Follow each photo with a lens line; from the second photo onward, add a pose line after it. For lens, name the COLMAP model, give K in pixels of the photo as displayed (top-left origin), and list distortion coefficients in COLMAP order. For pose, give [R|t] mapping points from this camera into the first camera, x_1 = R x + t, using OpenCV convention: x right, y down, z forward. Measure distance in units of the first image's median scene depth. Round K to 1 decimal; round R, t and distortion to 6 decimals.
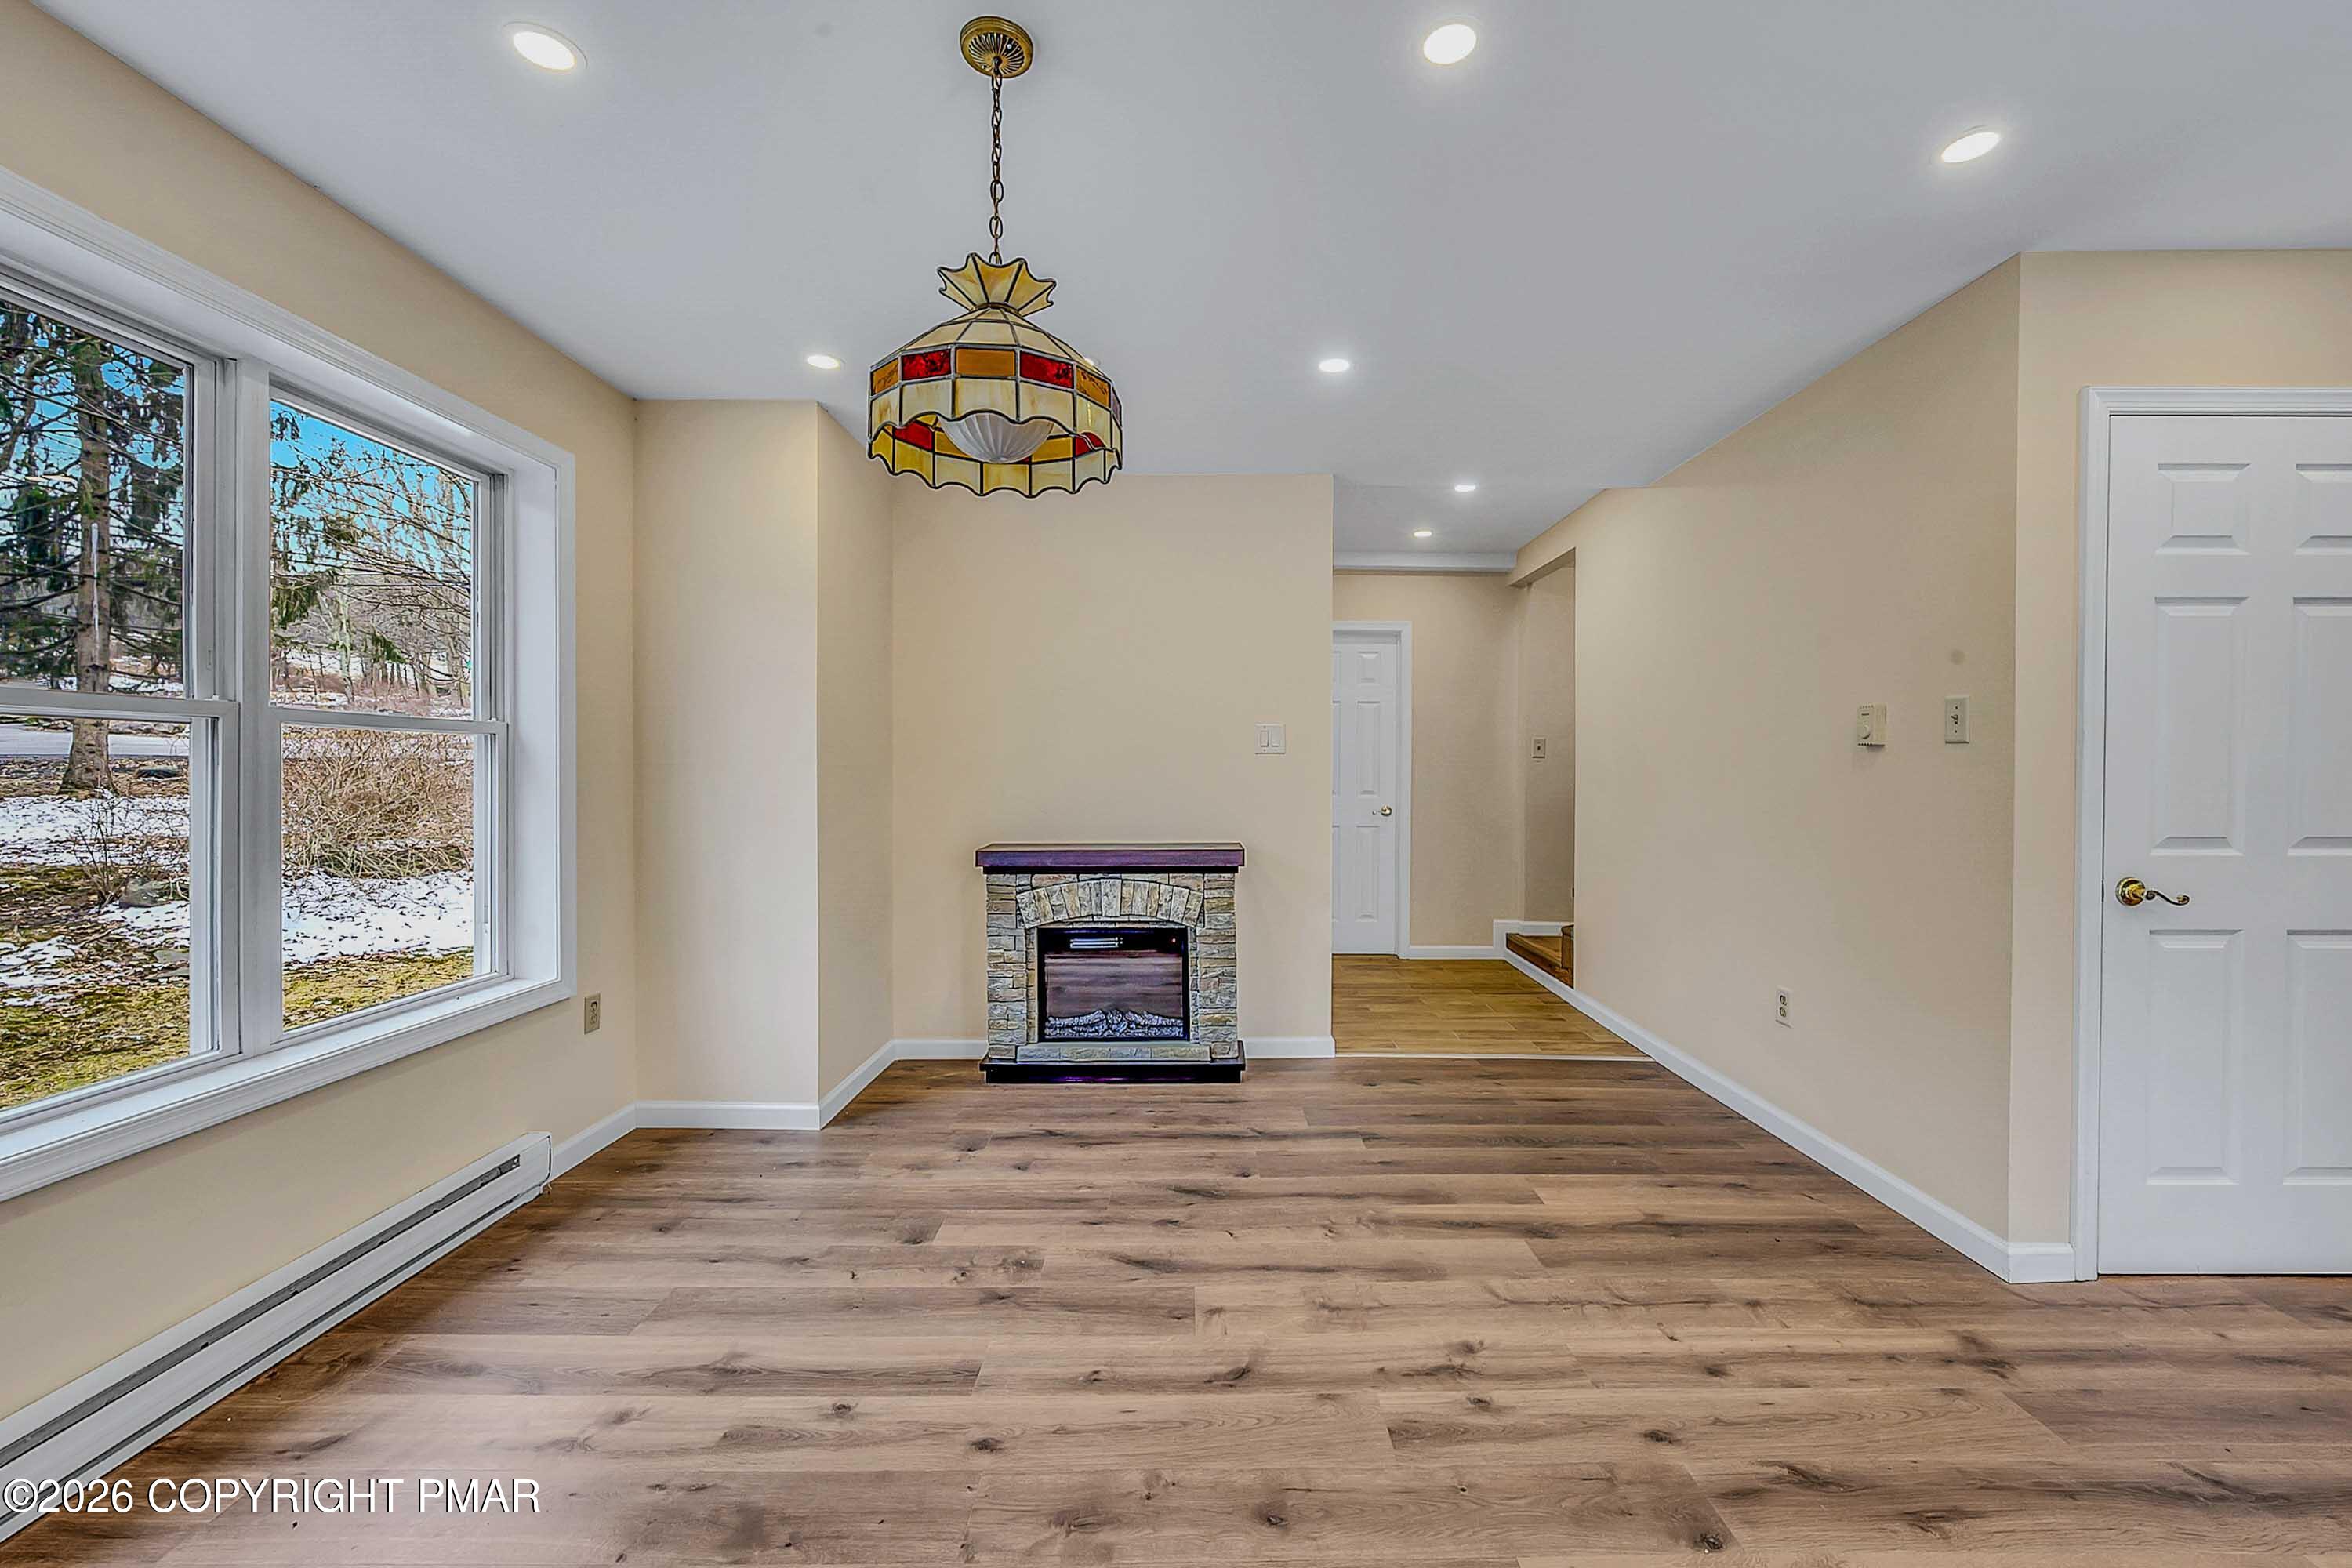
lens RADIAL K [[933.2, 0, 1209.3], [0, 933.2, 776.0], [0, 0, 1]] dist [0.000555, 0.000863]
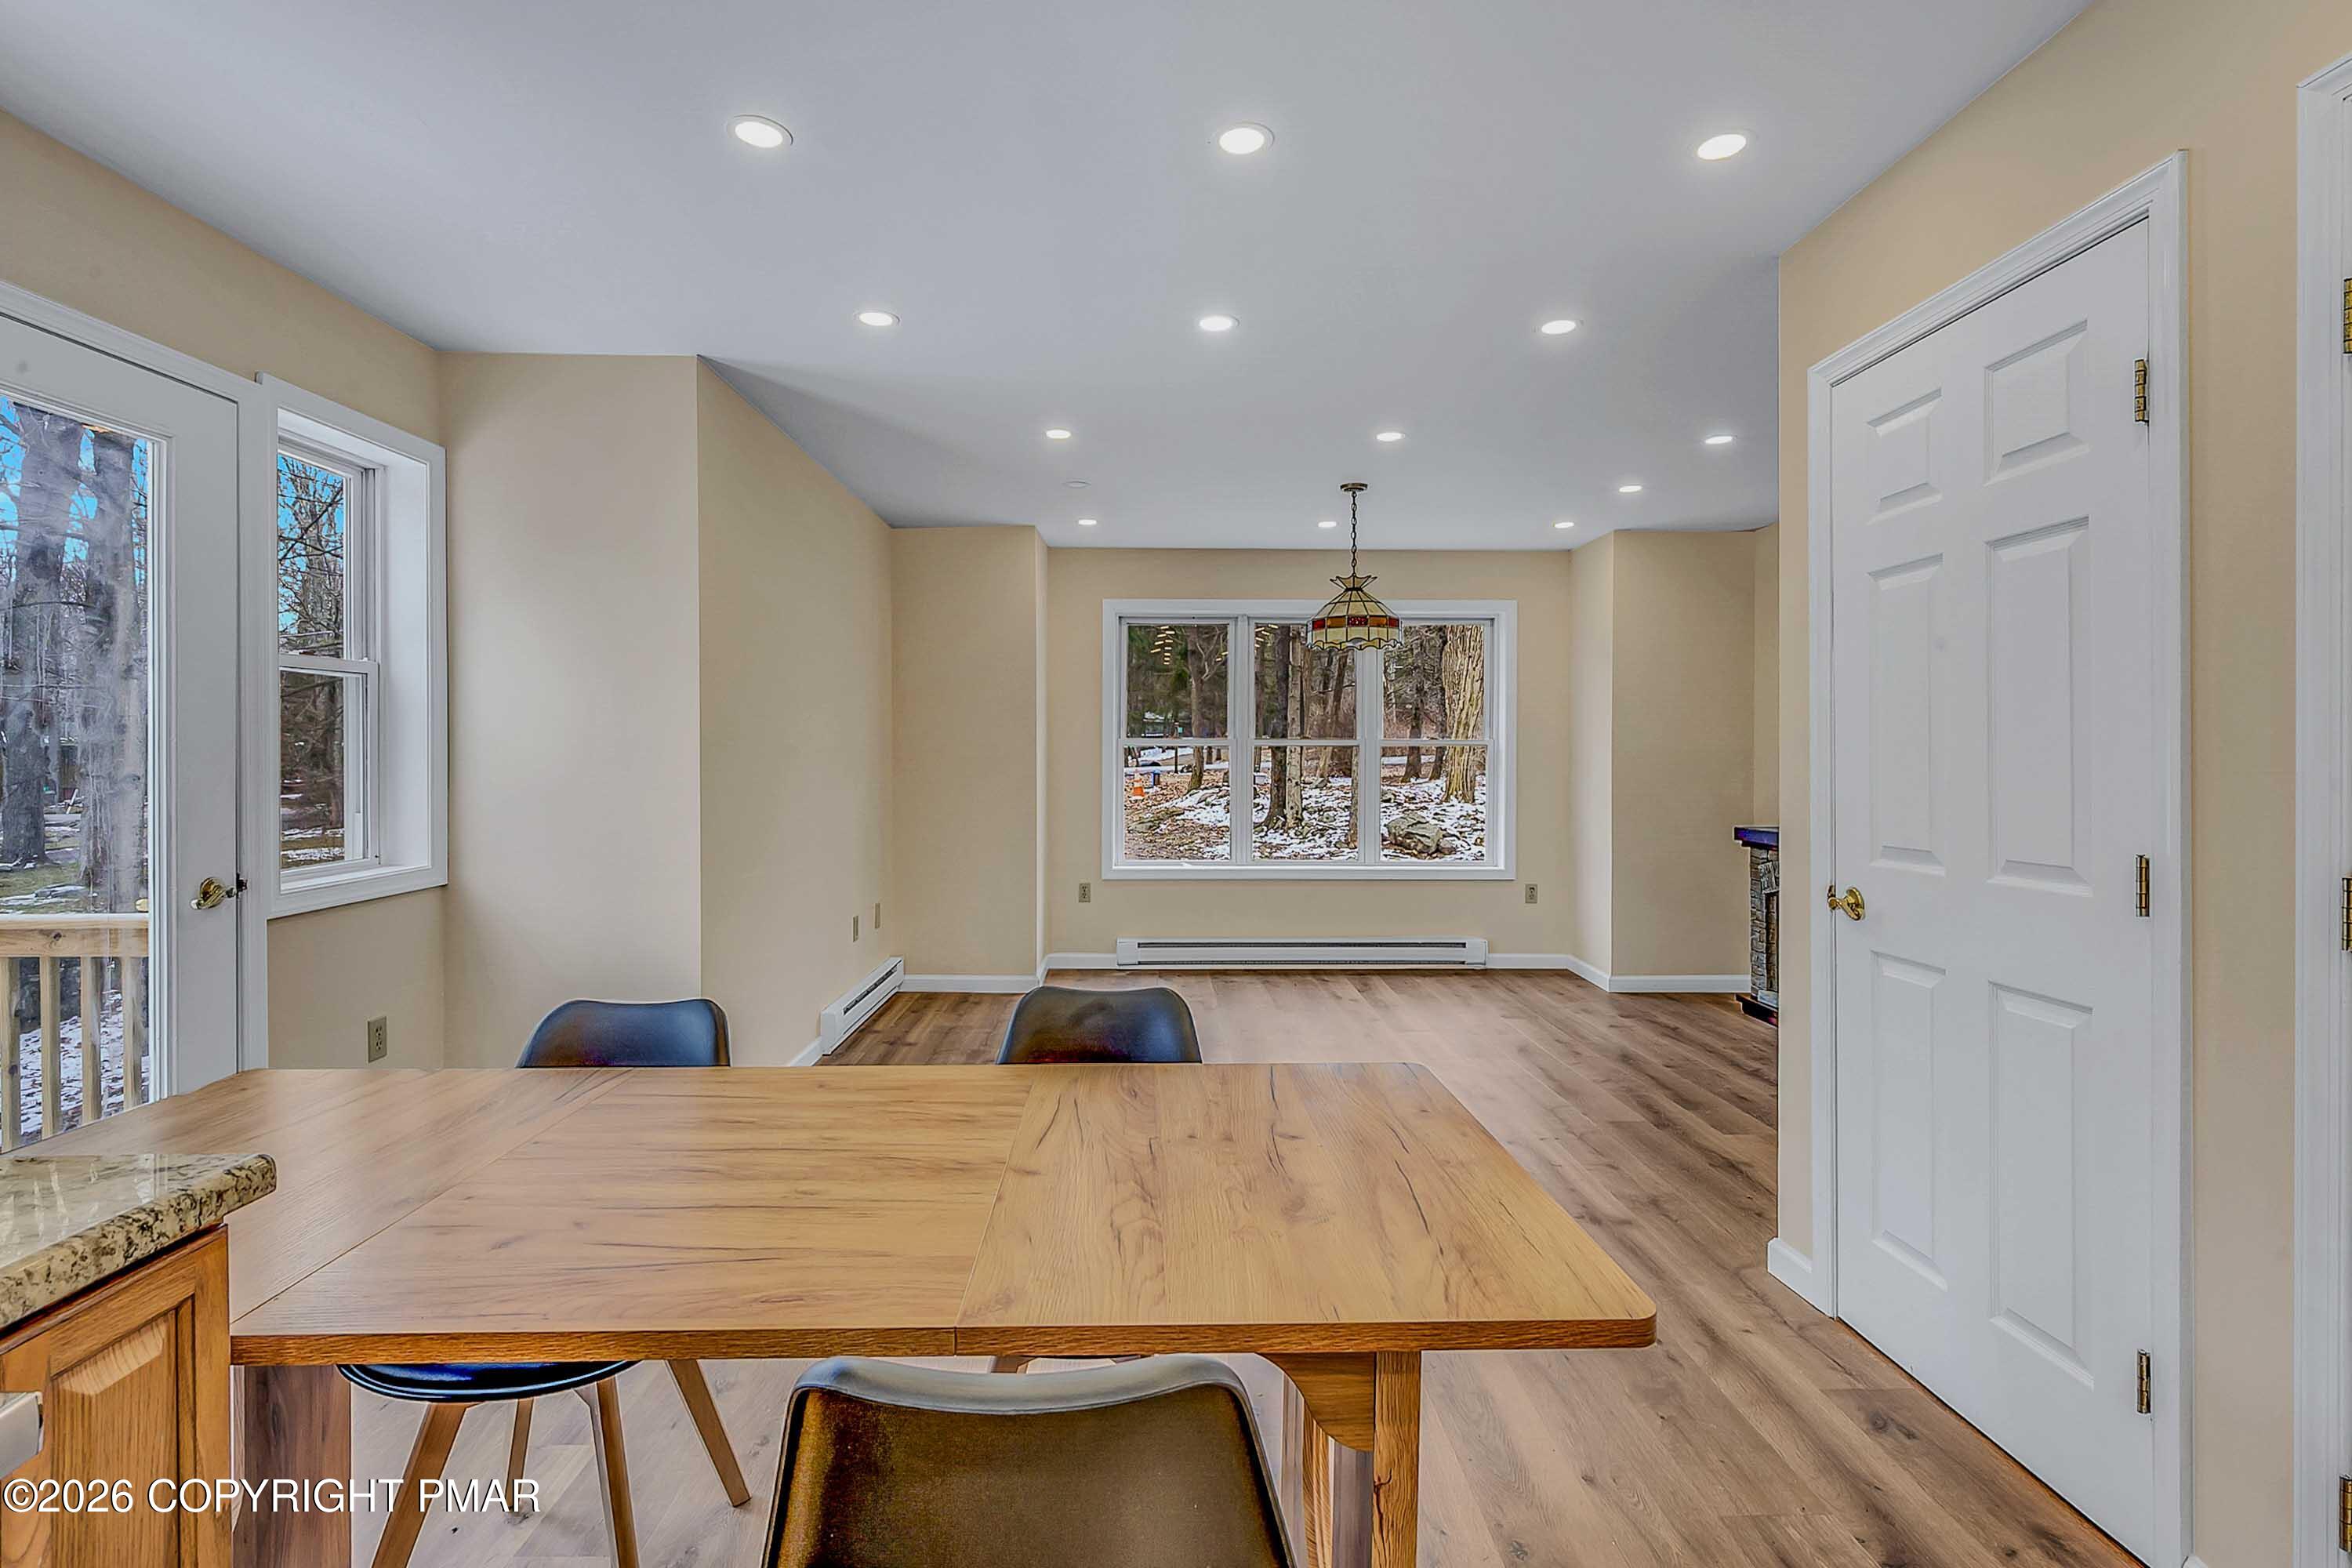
lens RADIAL K [[1101.3, 0, 1145.7], [0, 1101.3, 760.7], [0, 0, 1]] dist [-0.000634, -0.000441]
pose [[-0.013007, -0.001061, -0.999915, 1.768069], [-0.007577, 0.999971, -0.000962, -0.006571], [0.999887, 0.007564, -0.013015, 0.284783]]
